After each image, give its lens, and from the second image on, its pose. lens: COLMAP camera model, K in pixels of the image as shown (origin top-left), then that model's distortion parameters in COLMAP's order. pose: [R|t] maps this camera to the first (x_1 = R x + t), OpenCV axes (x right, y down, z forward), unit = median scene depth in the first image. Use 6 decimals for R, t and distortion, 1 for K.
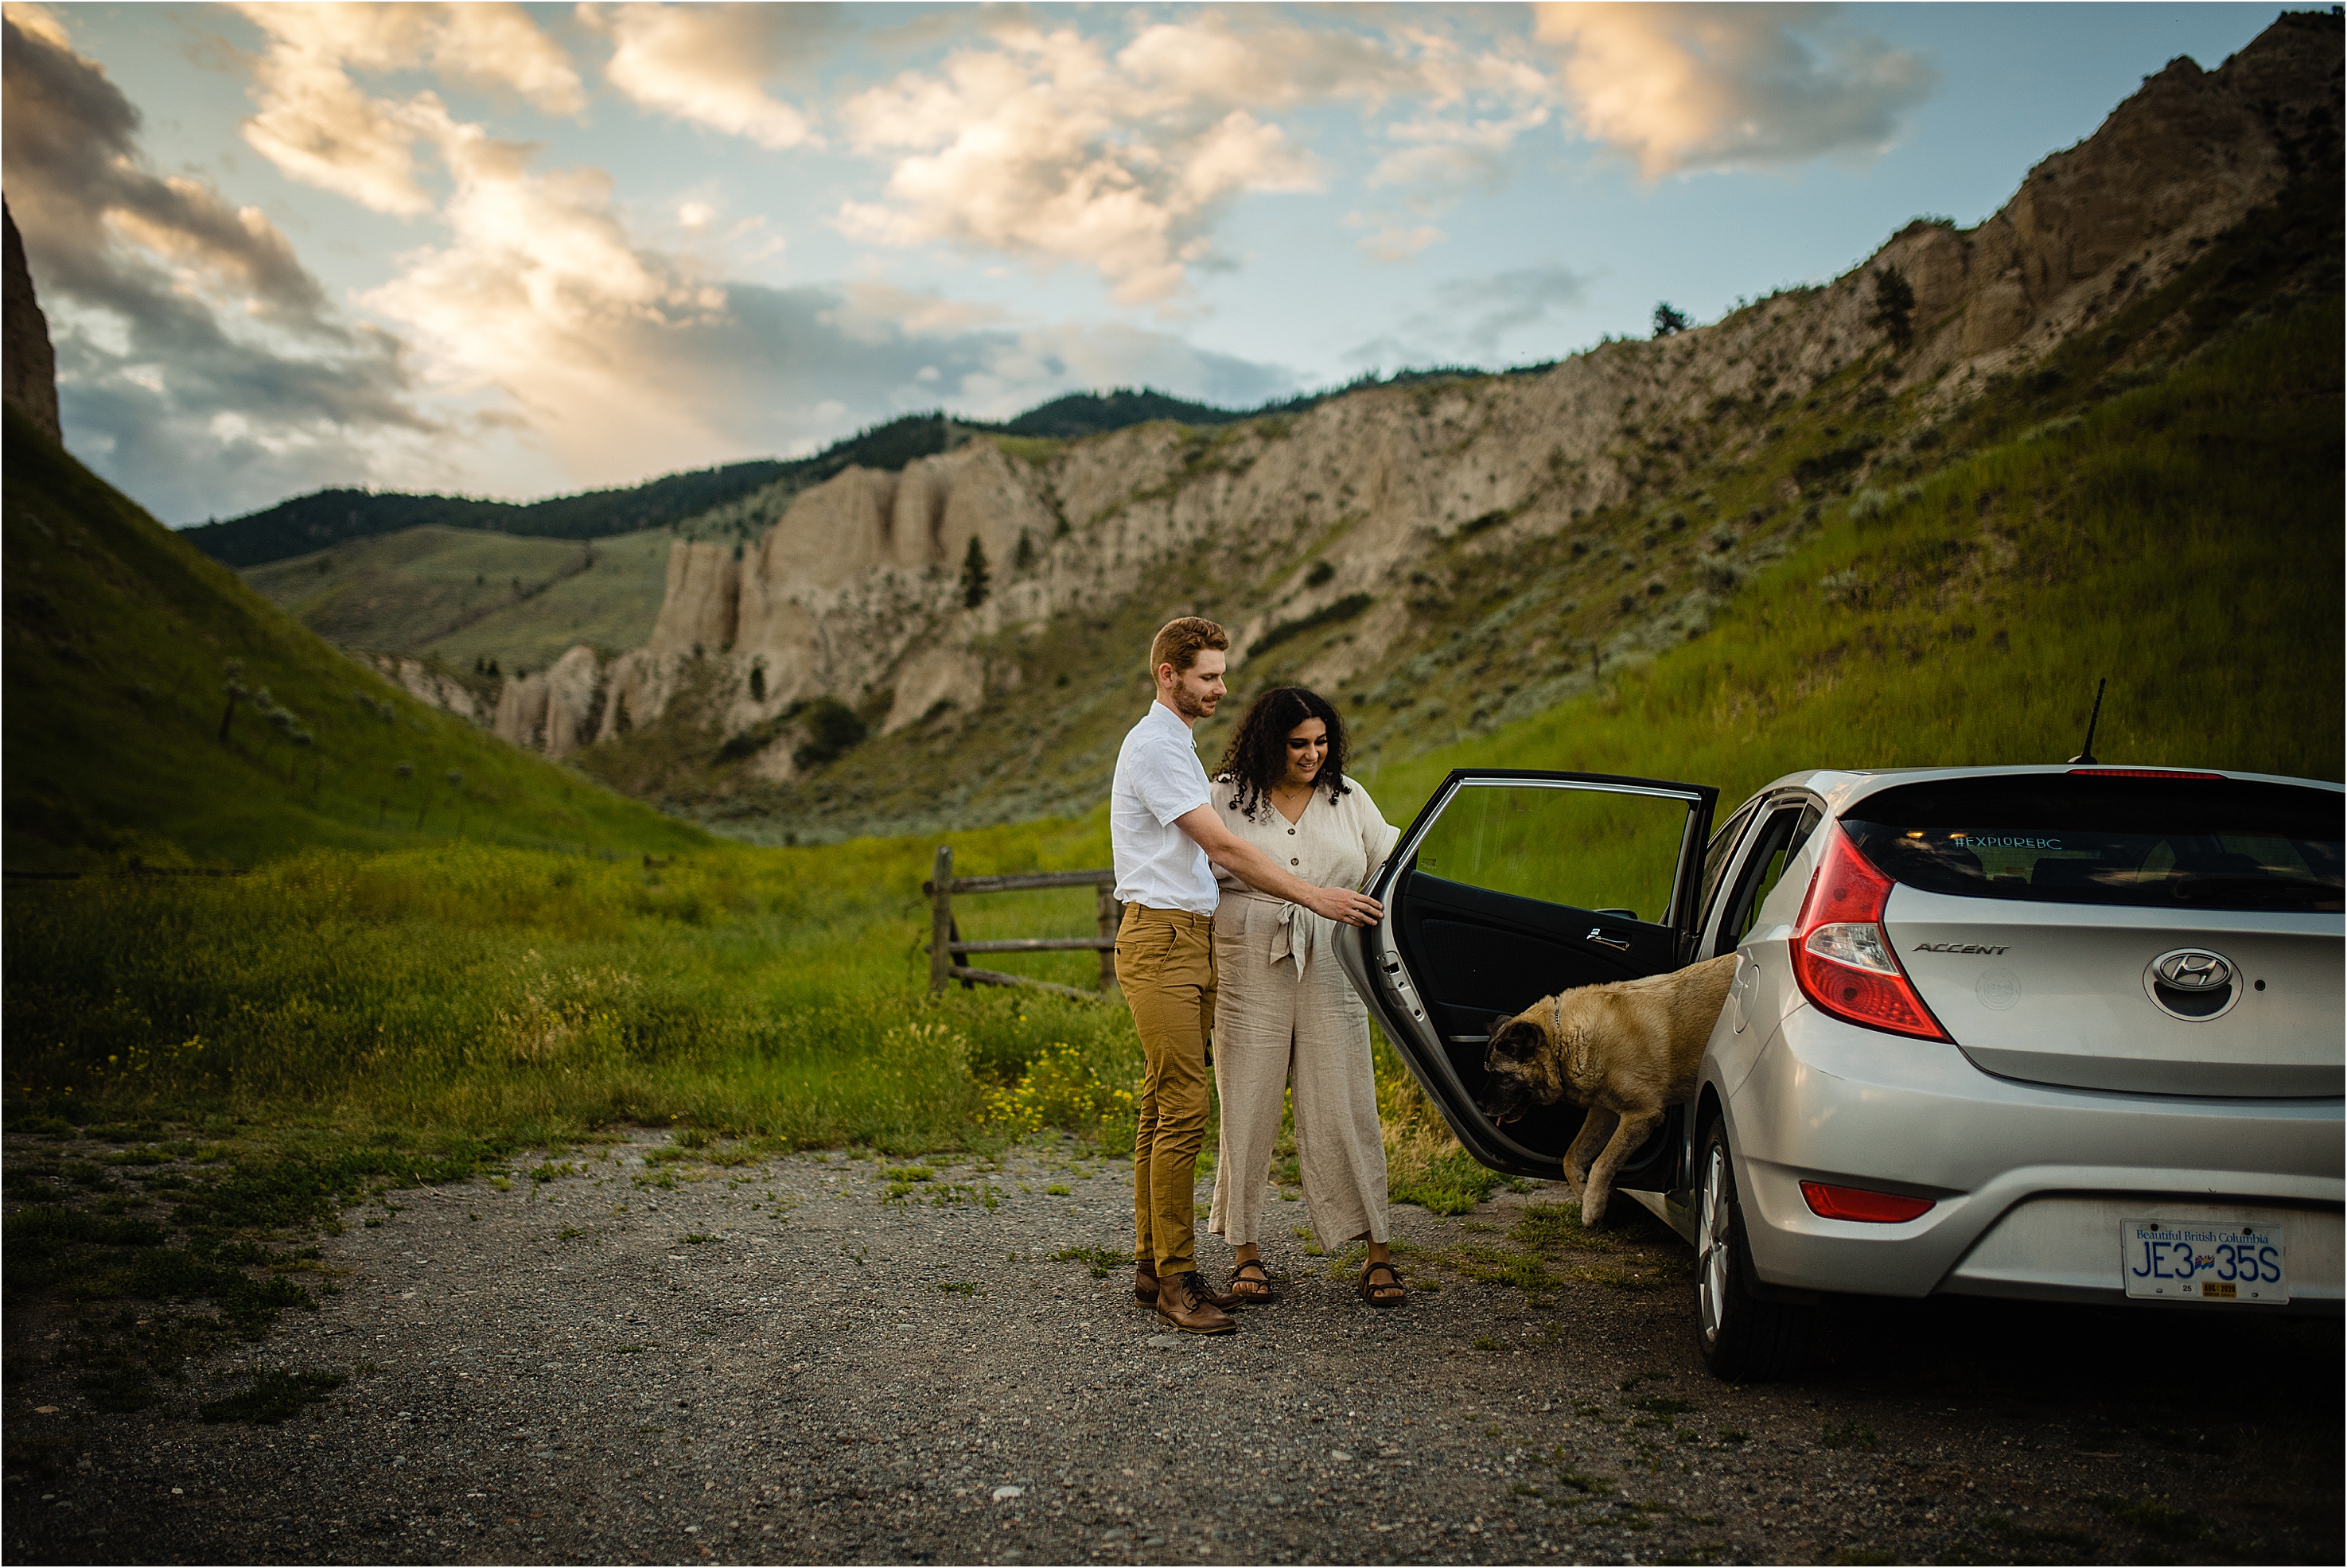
lens RADIAL K [[2215.4, 0, 1183.6], [0, 2215.4, 790.1], [0, 0, 1]] dist [-0.022577, 0.000000]
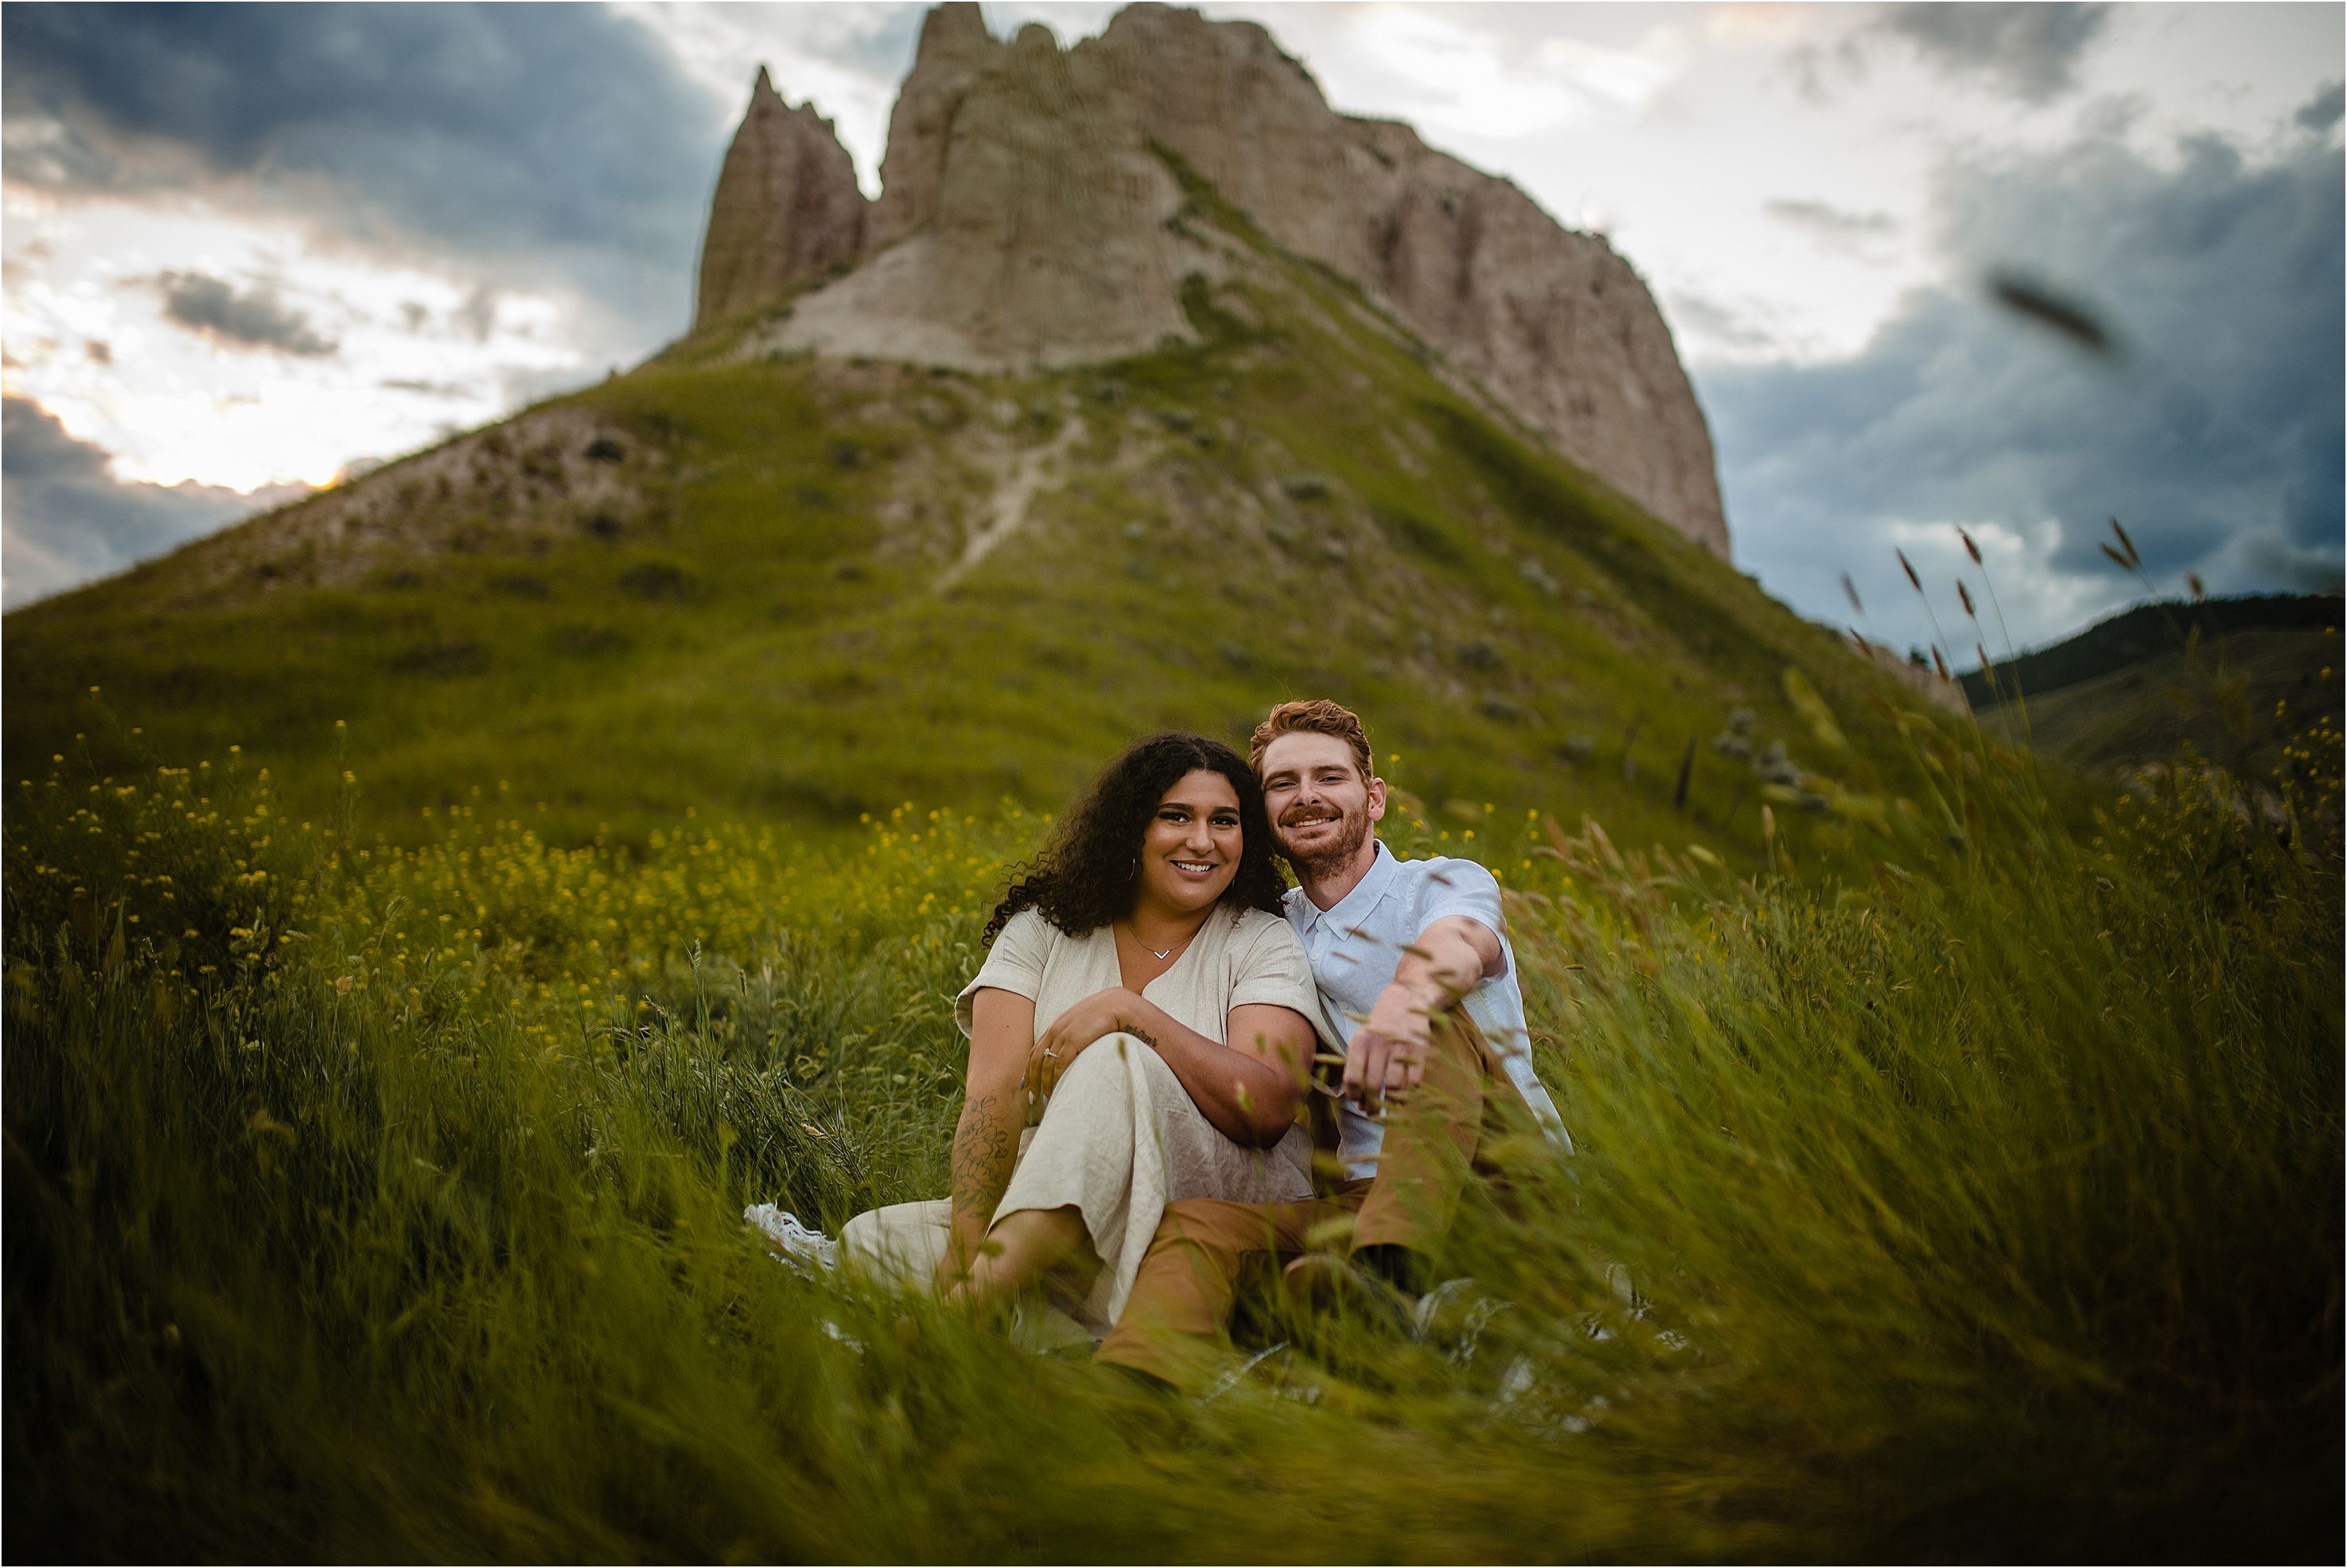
lens RADIAL K [[2215.4, 0, 1171.3], [0, 2215.4, 777.2], [0, 0, 1]] dist [-0.022577, 0.000000]
pose [[0.700576, -0.072942, -0.709840, -0.005899], [0.027593, 0.996787, -0.075196, 0.006586], [0.713044, 0.033094, 0.700338, 0.111902]]
